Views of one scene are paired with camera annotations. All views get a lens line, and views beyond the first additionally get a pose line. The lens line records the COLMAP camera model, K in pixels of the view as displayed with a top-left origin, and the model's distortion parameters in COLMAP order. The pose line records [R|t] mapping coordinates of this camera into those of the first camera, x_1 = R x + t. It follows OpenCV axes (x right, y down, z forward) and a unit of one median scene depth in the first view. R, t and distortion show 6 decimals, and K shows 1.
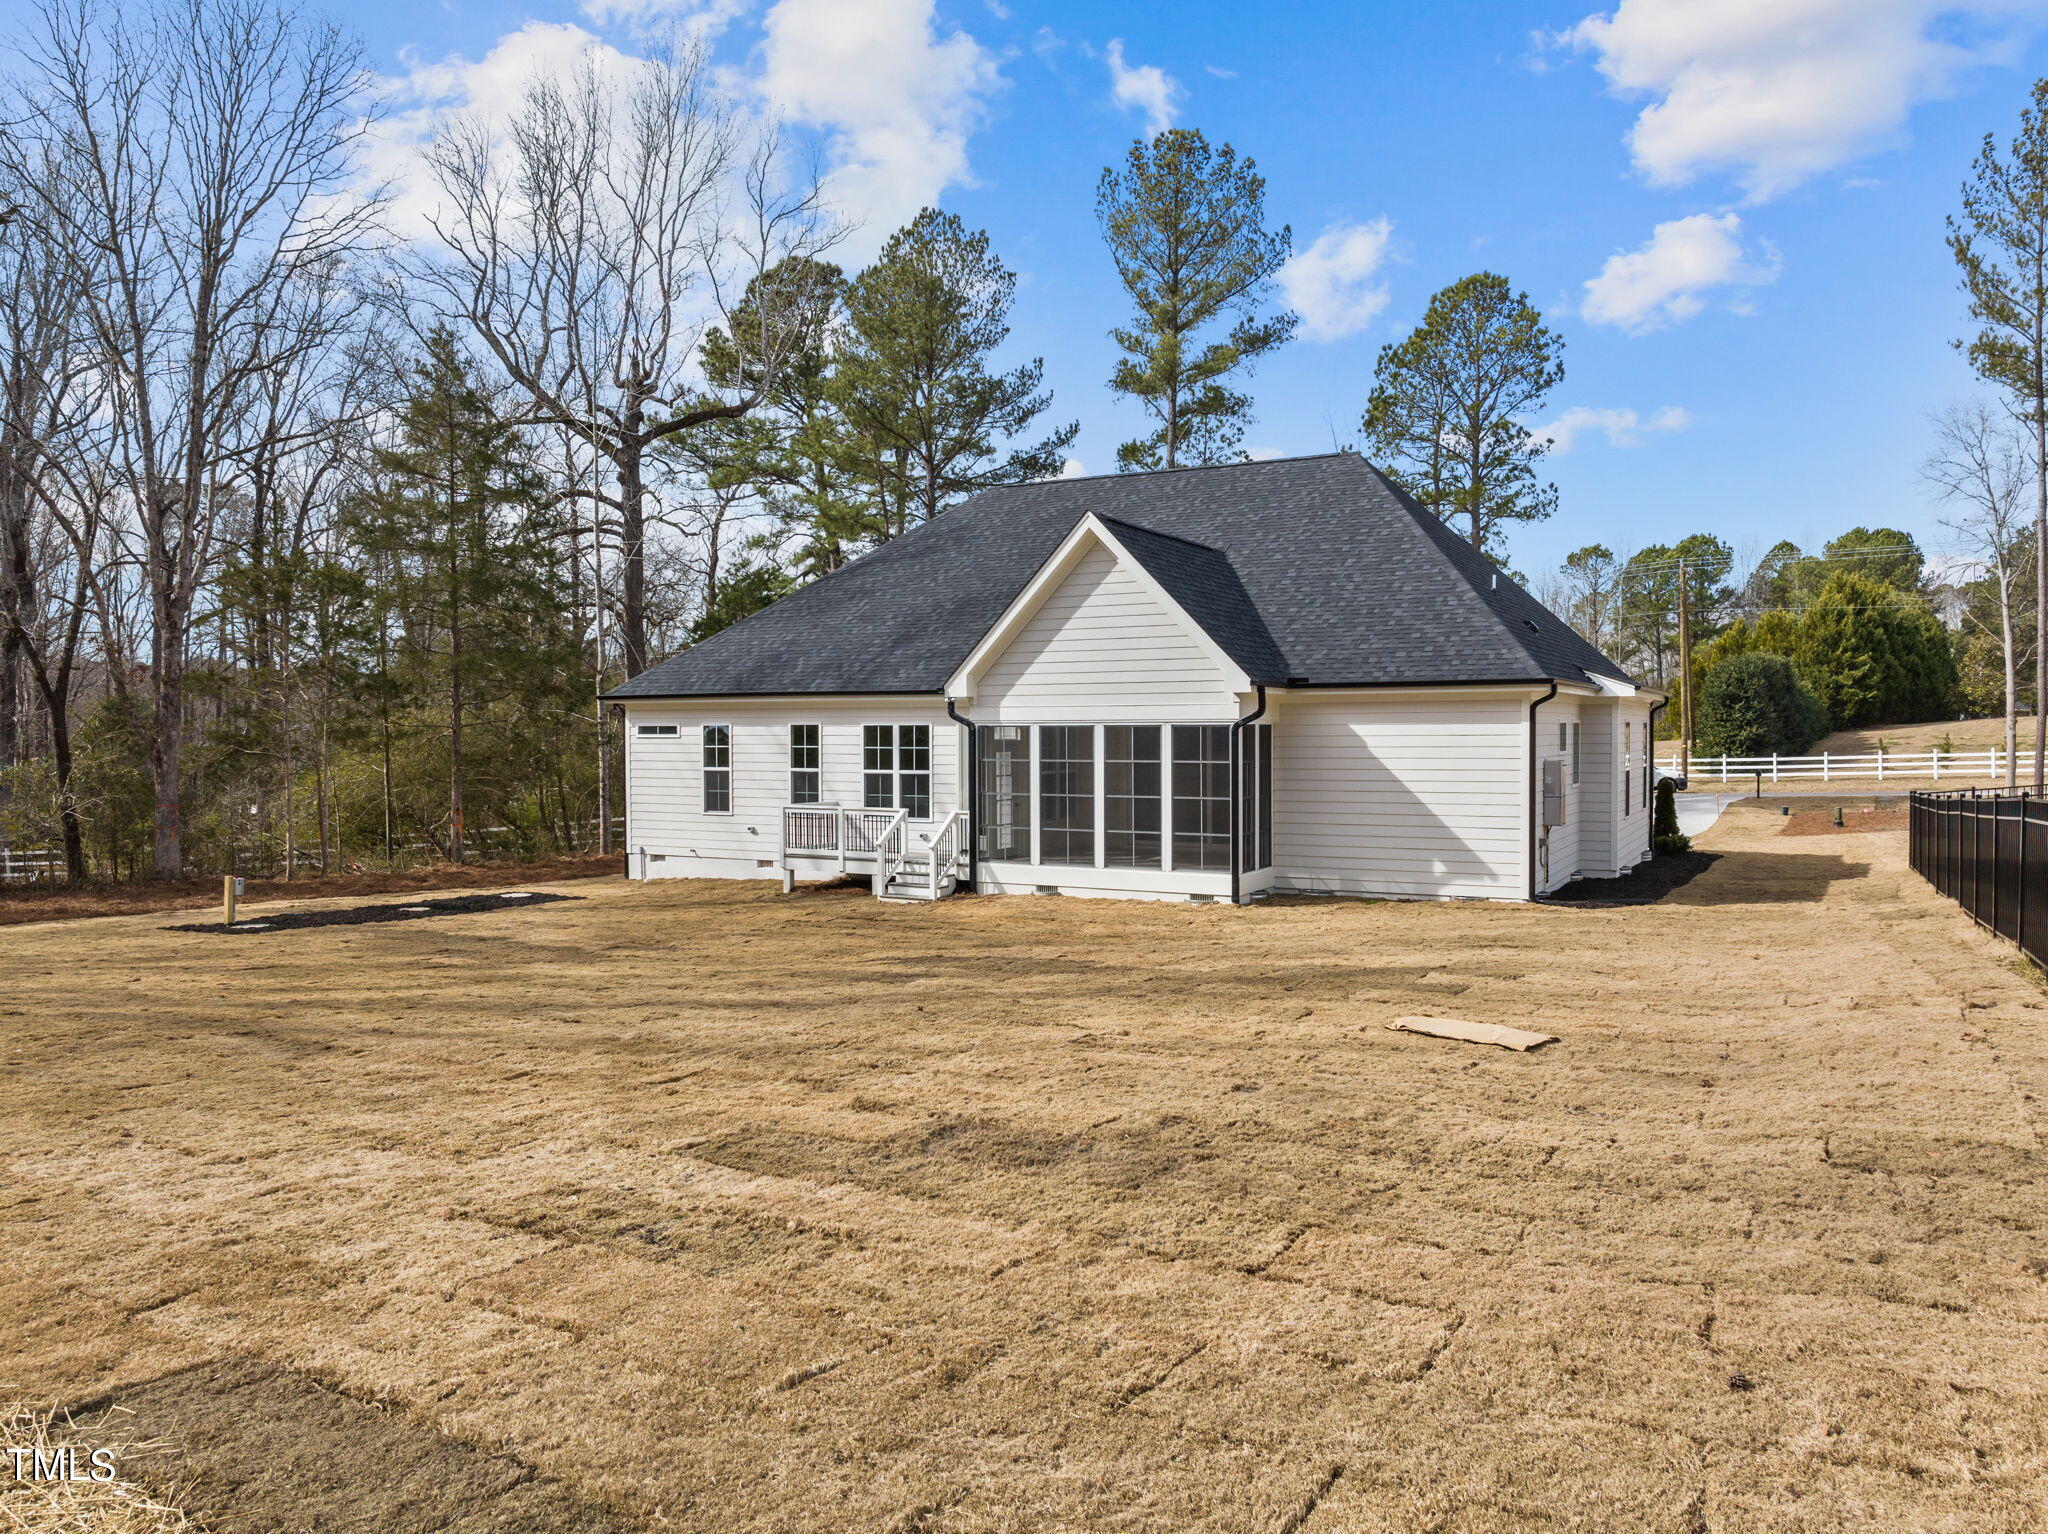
lens RADIAL K [[1457.3, 0, 1034.3], [0, 1457.3, 769.8], [0, 0, 1]] dist [-0.041832, 0.009812]
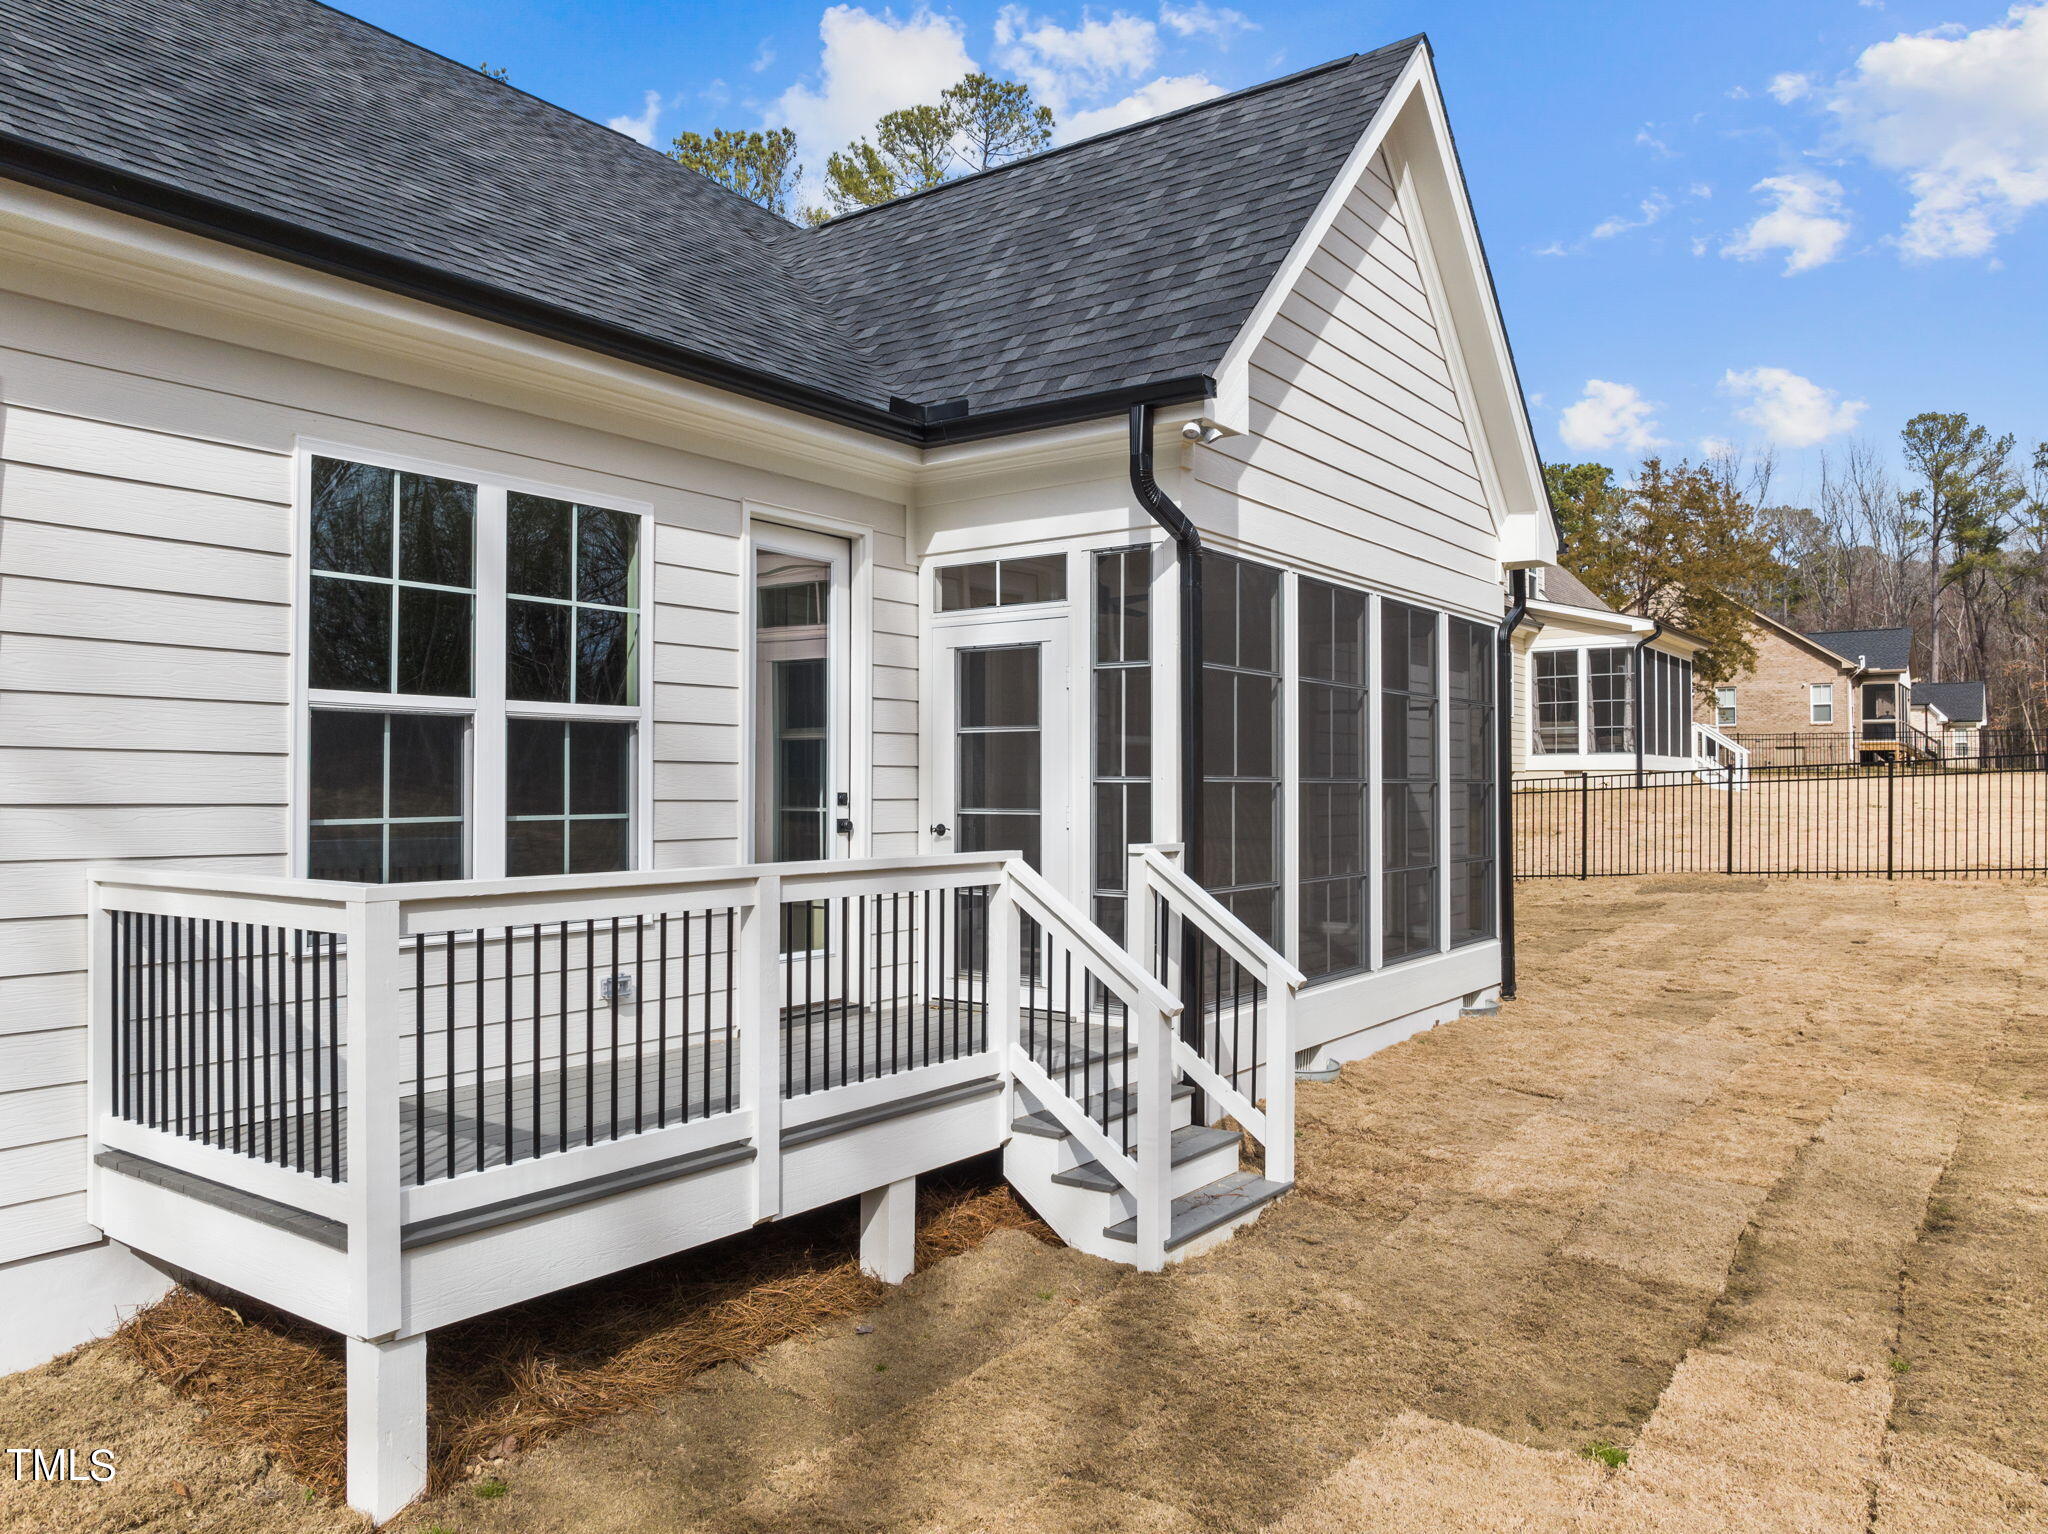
lens RADIAL K [[1457.3, 0, 1033.1], [0, 1457.3, 758.1], [0, 0, 1]] dist [-0.041832, 0.009812]
pose [[0.127687, 0.023215, 0.991543, -0.291332], [0.028464, 0.999228, -0.027061, 0.016881], [-0.991406, 0.031678, 0.126928, 0.885293]]
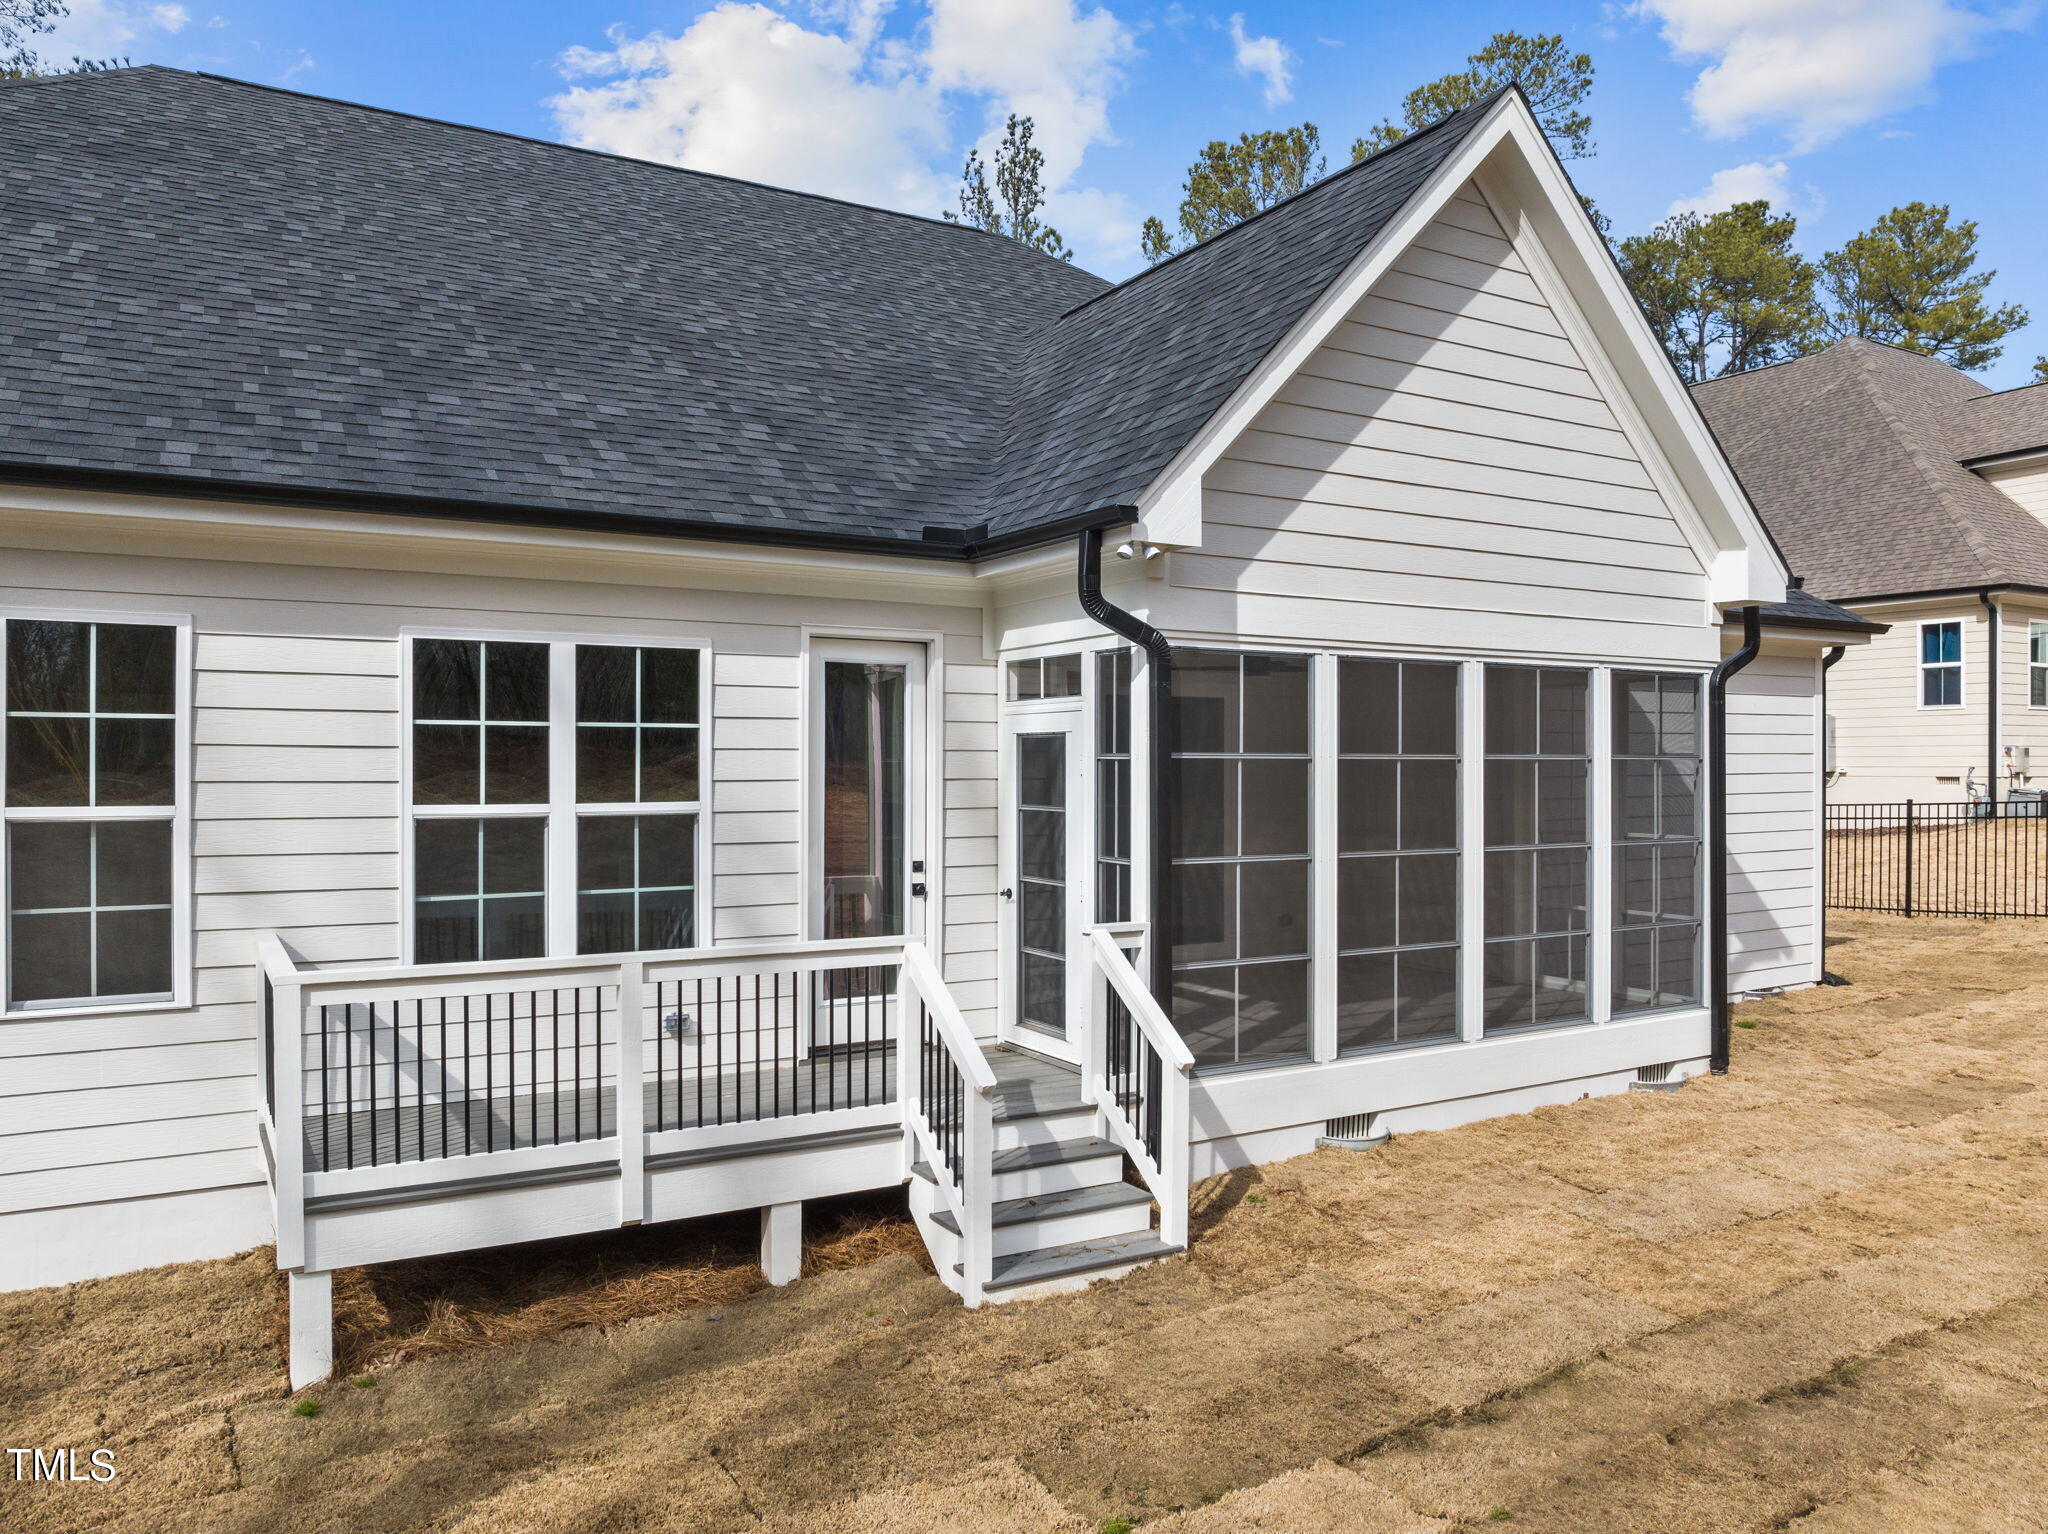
lens RADIAL K [[1457.3, 0, 1032.2], [0, 1457.3, 758.8], [0, 0, 1]] dist [-0.041832, 0.009812]
pose [[0.518266, 0.006007, 0.855199, -0.285407], [0.022937, 0.999518, -0.020921, -0.000220], [-0.854912, 0.030458, 0.517878, 0.767971]]
